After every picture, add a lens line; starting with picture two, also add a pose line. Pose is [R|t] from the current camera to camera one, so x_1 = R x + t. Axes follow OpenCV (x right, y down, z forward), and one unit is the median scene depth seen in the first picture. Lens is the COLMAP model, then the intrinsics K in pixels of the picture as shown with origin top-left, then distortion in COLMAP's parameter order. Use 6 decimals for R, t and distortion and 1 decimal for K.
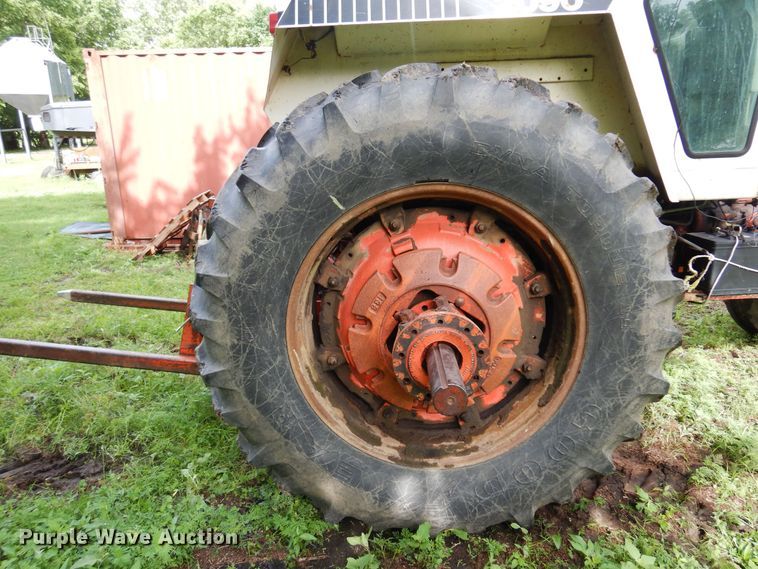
lens RADIAL K [[535.9, 0, 378.8], [0, 535.9, 281.8], [0, 0, 1]] dist [0.021187, -0.005166]
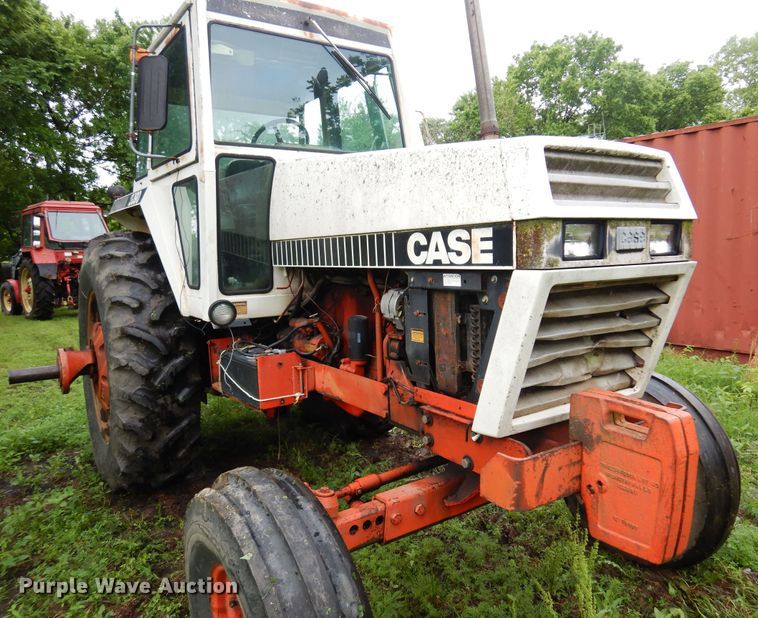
lens RADIAL K [[581.6, 0, 402.7], [0, 581.6, 313.1], [0, 0, 1]] dist [0.027918, -0.003269]
pose [[0.595937, 0.115822, -0.794634, 2.415174], [-0.191641, 0.981465, -0.000668, -0.298216], [0.779829, 0.152682, 0.607088, 0.538971]]
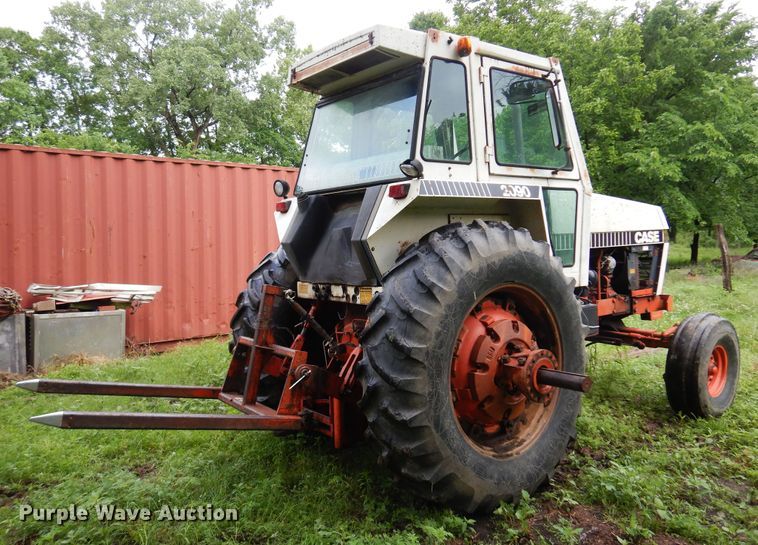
lens RADIAL K [[609.3, 0, 375.6], [0, 609.3, 259.2], [0, 0, 1]] dist [0.009034, -0.002150]
pose [[0.768797, -0.004600, 0.639476, -1.466670], [0.155216, 0.971414, -0.179617, 0.037336], [-0.620370, 0.237346, 0.747535, -0.274051]]
